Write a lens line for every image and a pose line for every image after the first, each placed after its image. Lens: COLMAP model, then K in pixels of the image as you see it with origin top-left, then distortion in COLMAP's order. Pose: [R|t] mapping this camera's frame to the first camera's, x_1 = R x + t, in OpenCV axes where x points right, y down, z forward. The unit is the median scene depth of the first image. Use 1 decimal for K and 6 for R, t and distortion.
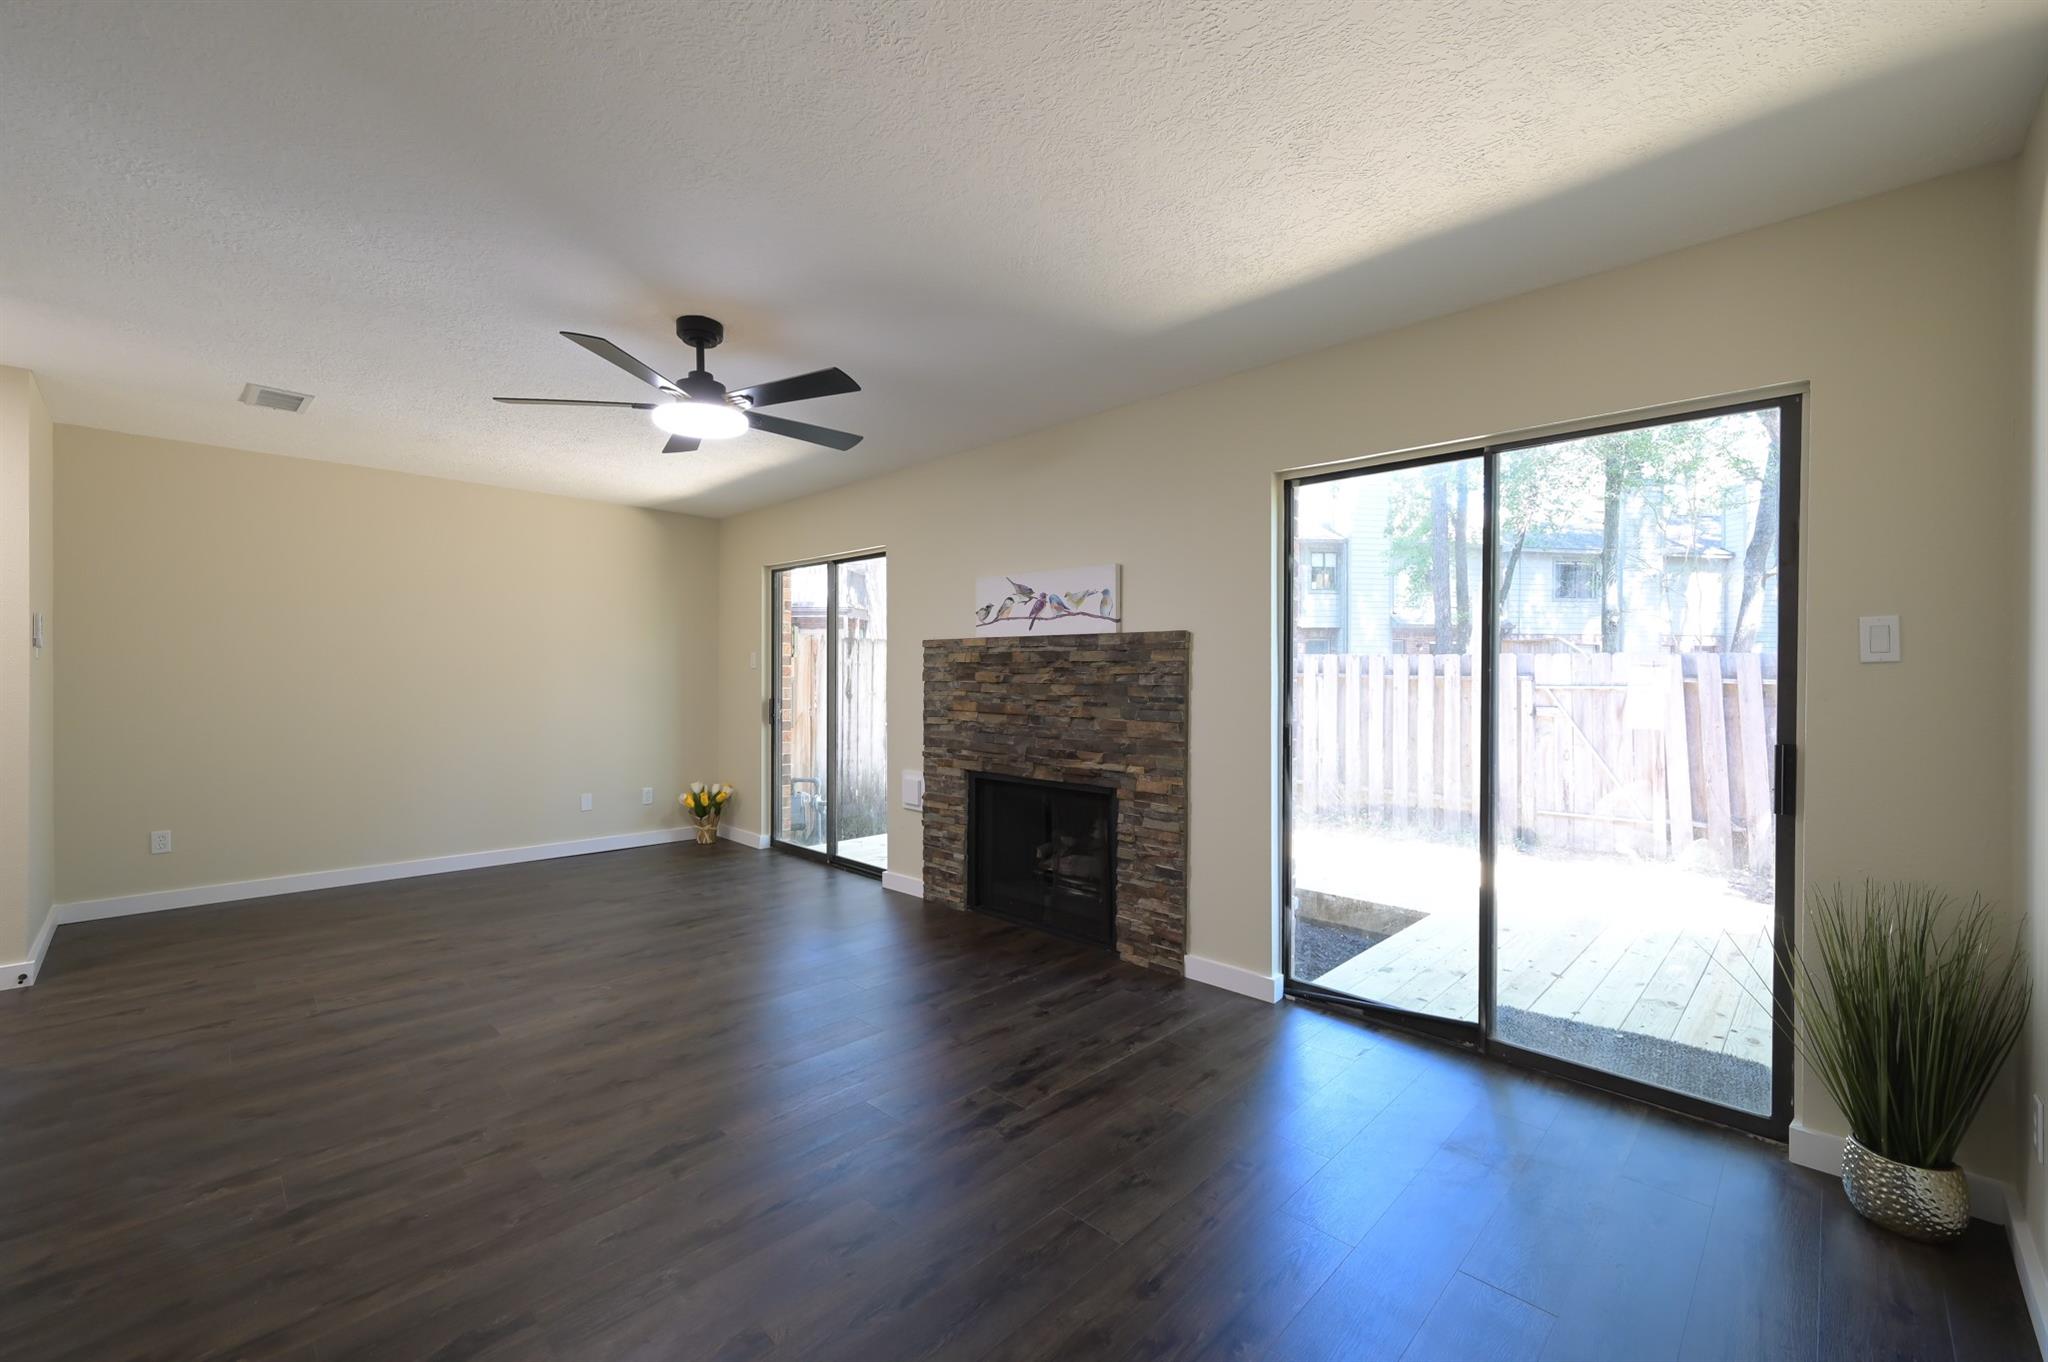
lens RADIAL K [[832.2, 0, 1024.0], [0, 832.2, 681.0], [0, 0, 1]] dist [0.000699, 0.000097]
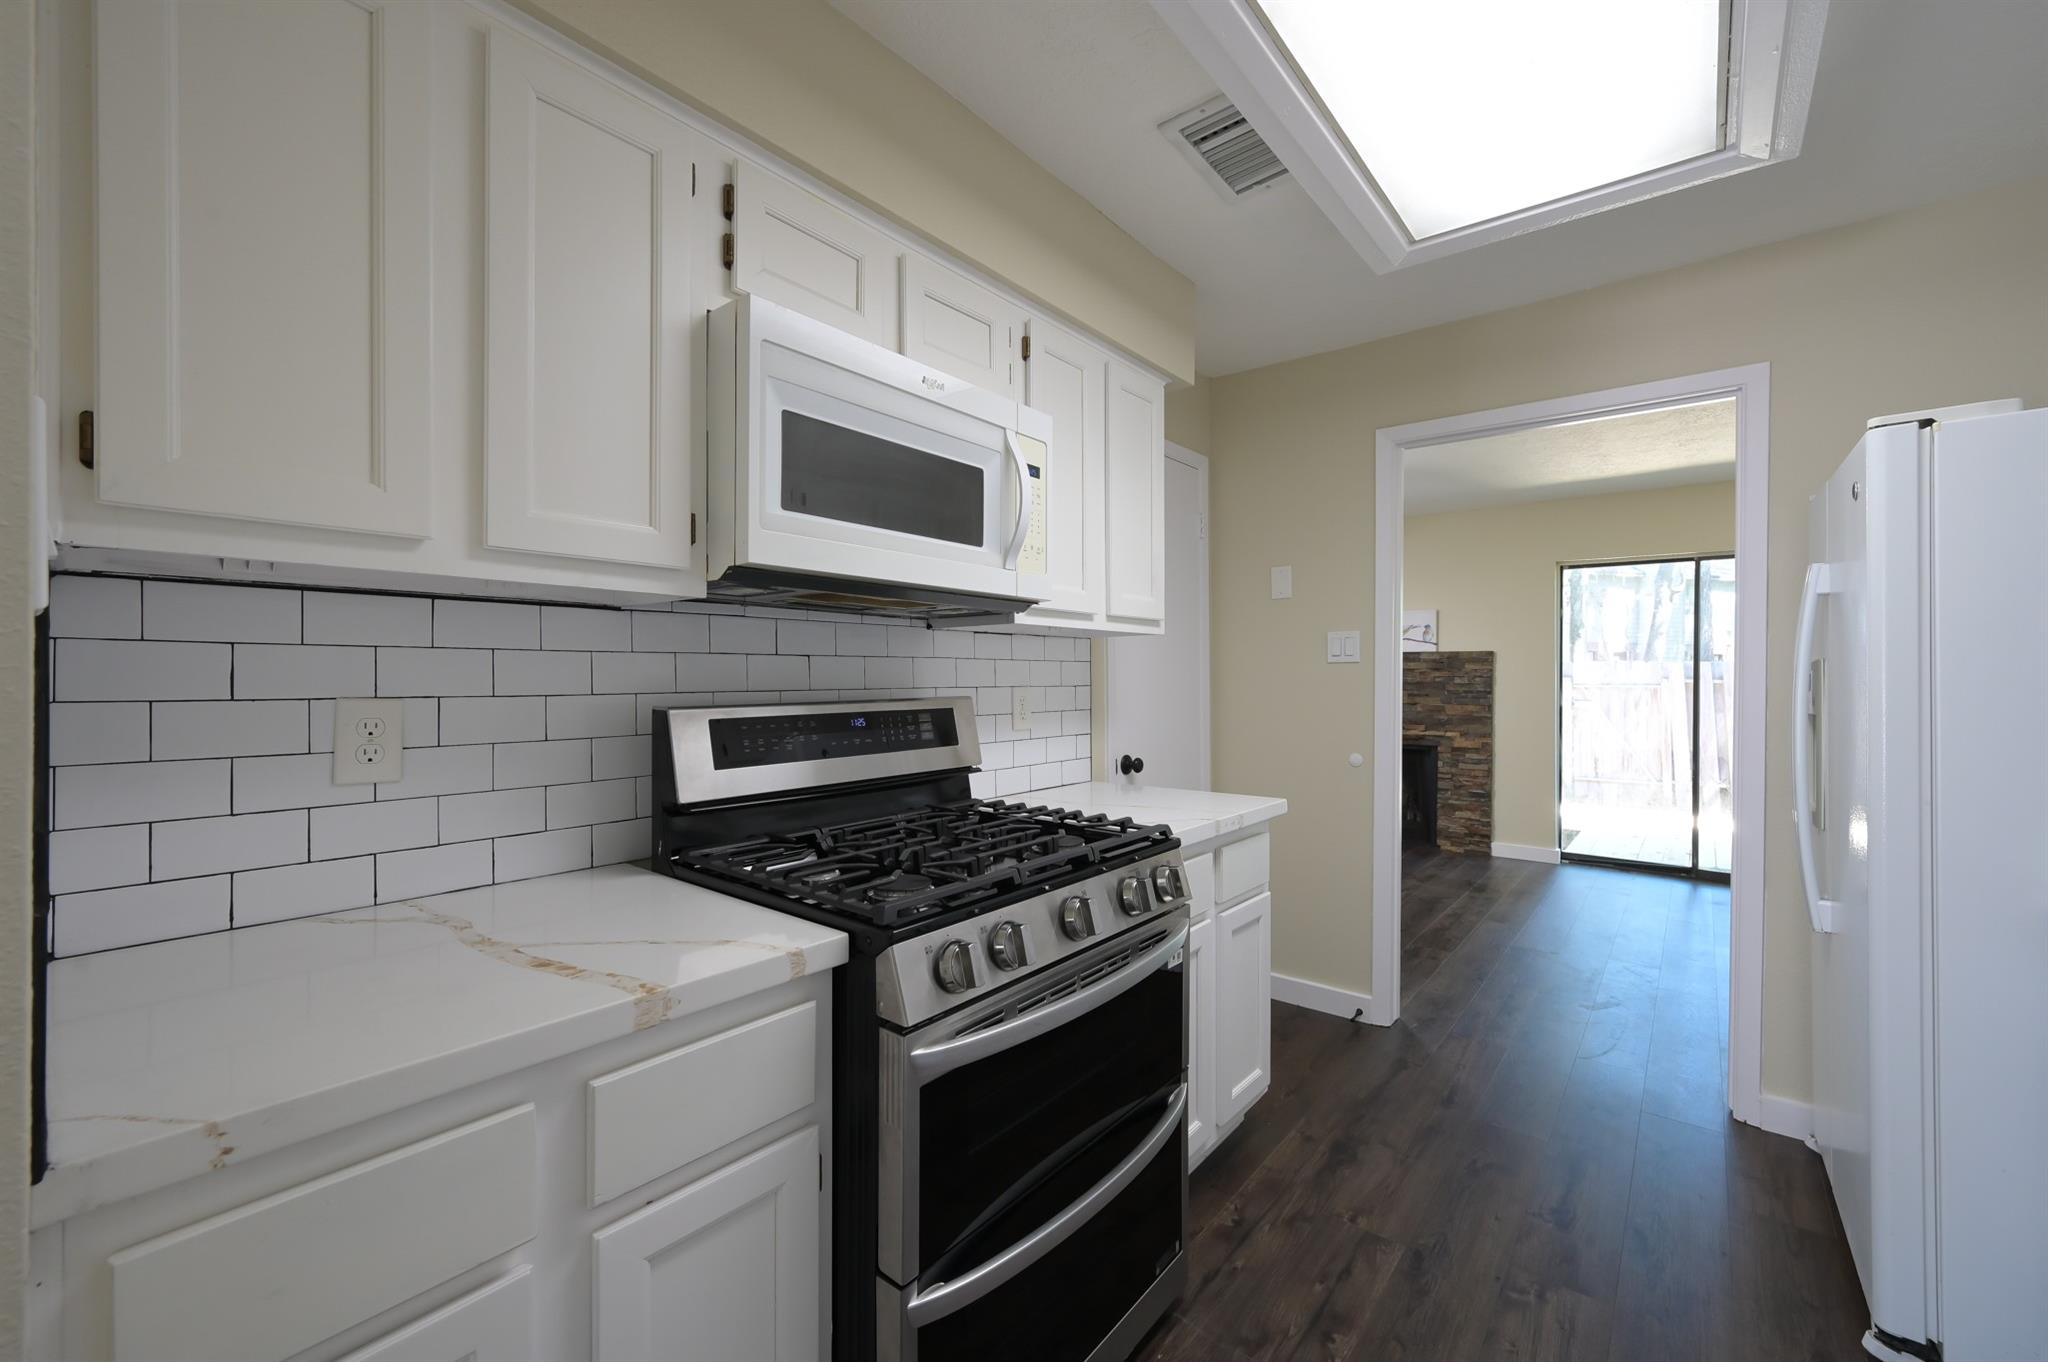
lens RADIAL K [[820.1, 0, 1024.0], [0, 820.1, 681.0], [0, 0, 1]] dist [0.001089, 0.000372]
pose [[0.996355, -0.000641, 0.085306, -0.791553], [0.000898, 0.999995, -0.002966, 0.004193], [-0.085304, 0.003031, 0.996350, -0.514506]]
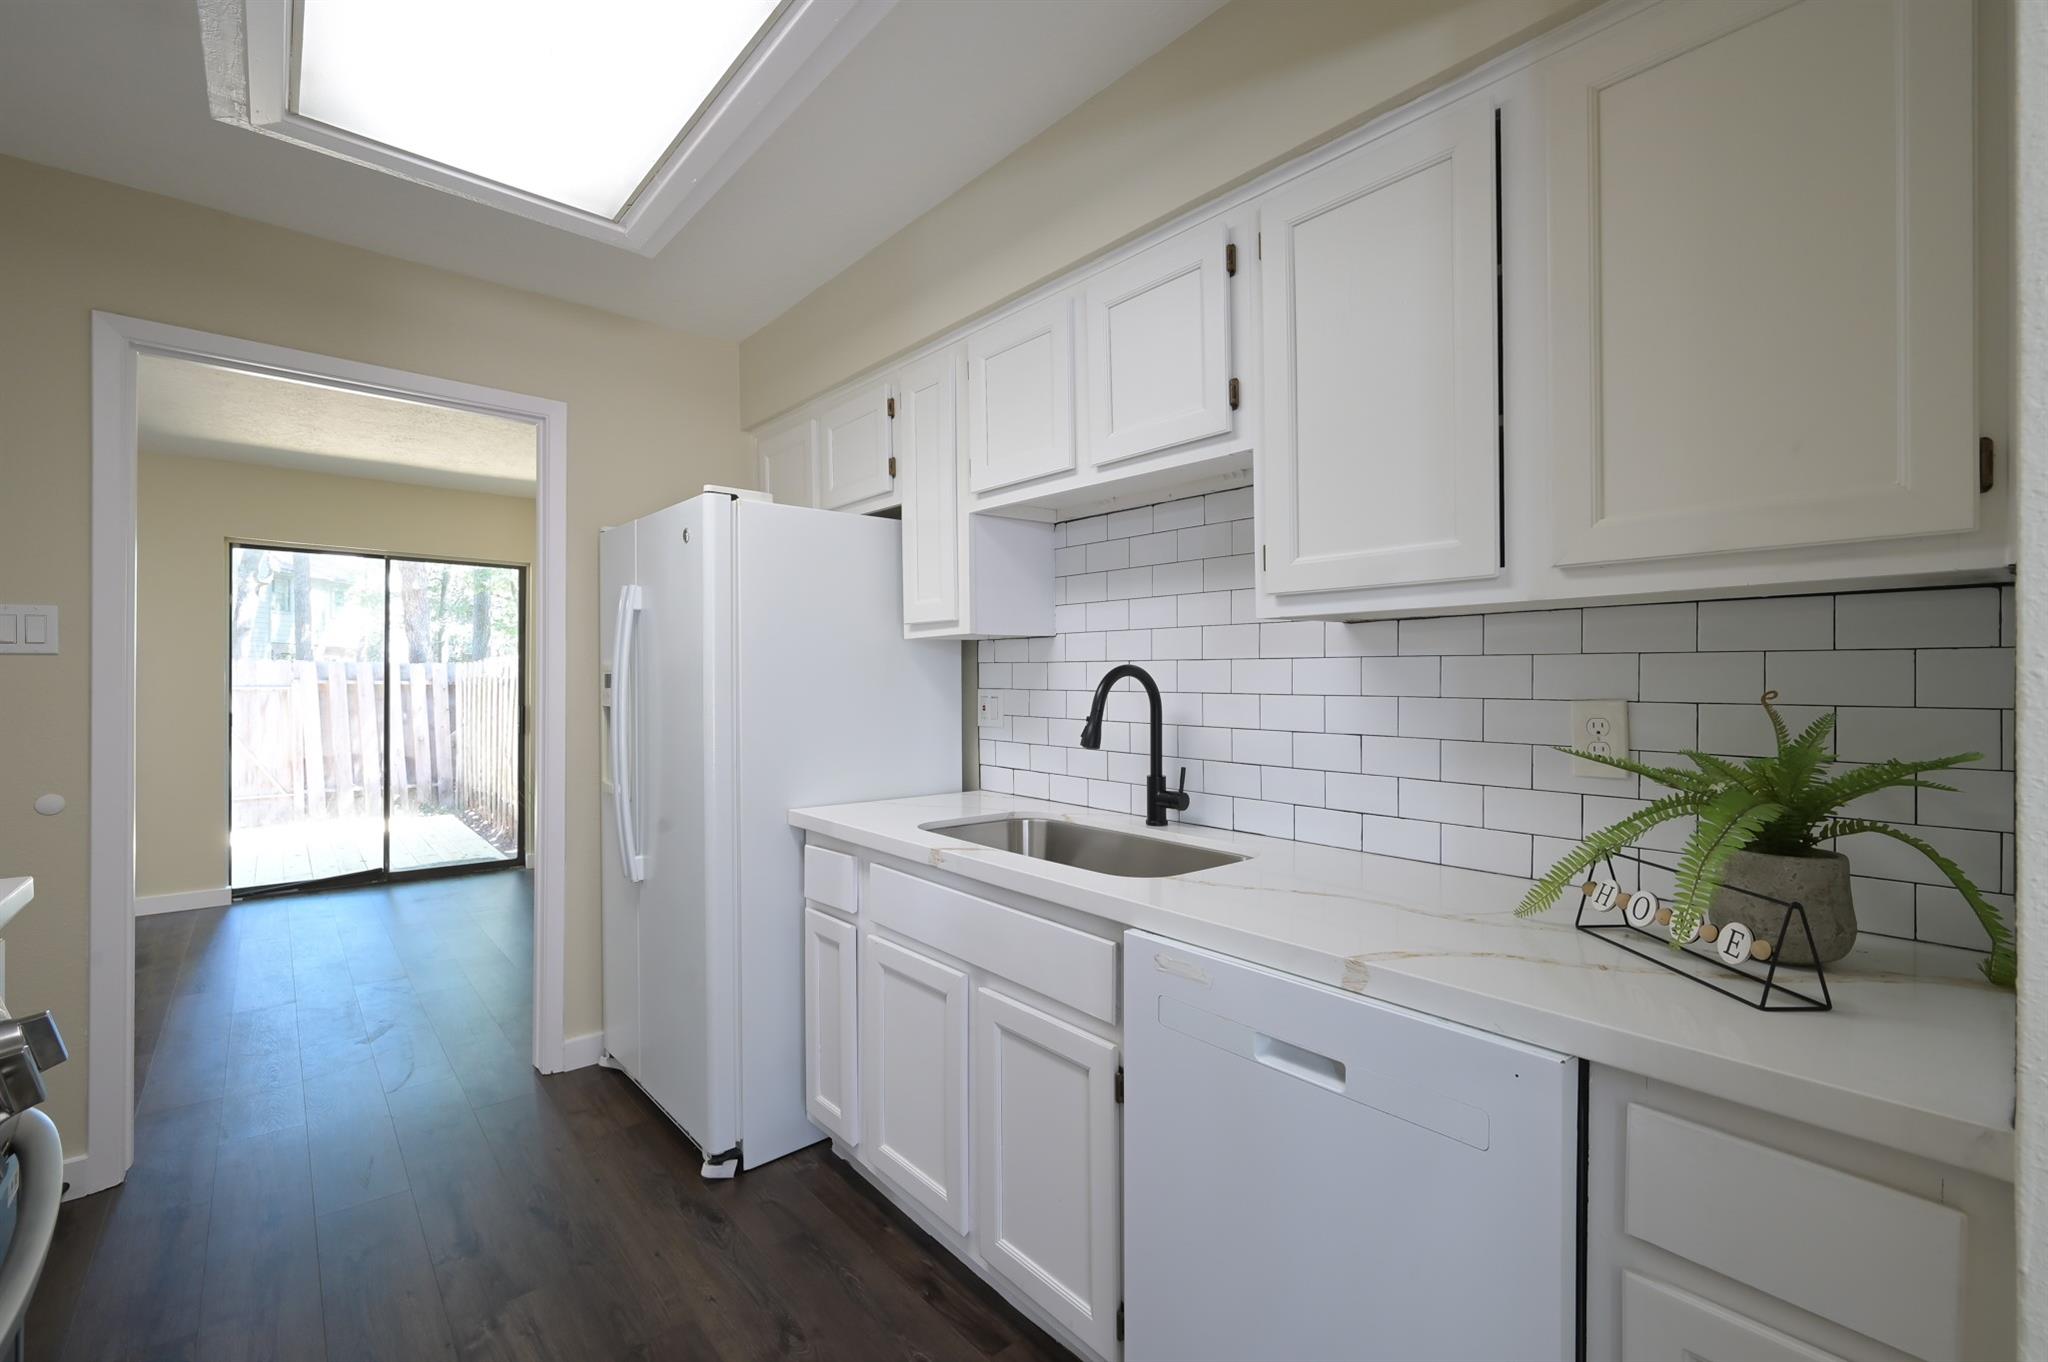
lens RADIAL K [[875.9, 0, 1024.0], [0, 875.9, 681.0], [0, 0, 1]] dist [0.001376, -0.000149]
pose [[0.085877, -0.004024, 0.996298, -0.895819], [0.008488, 0.999959, 0.003307, 0.004331], [-0.996270, 0.008172, 0.085908, -0.413348]]
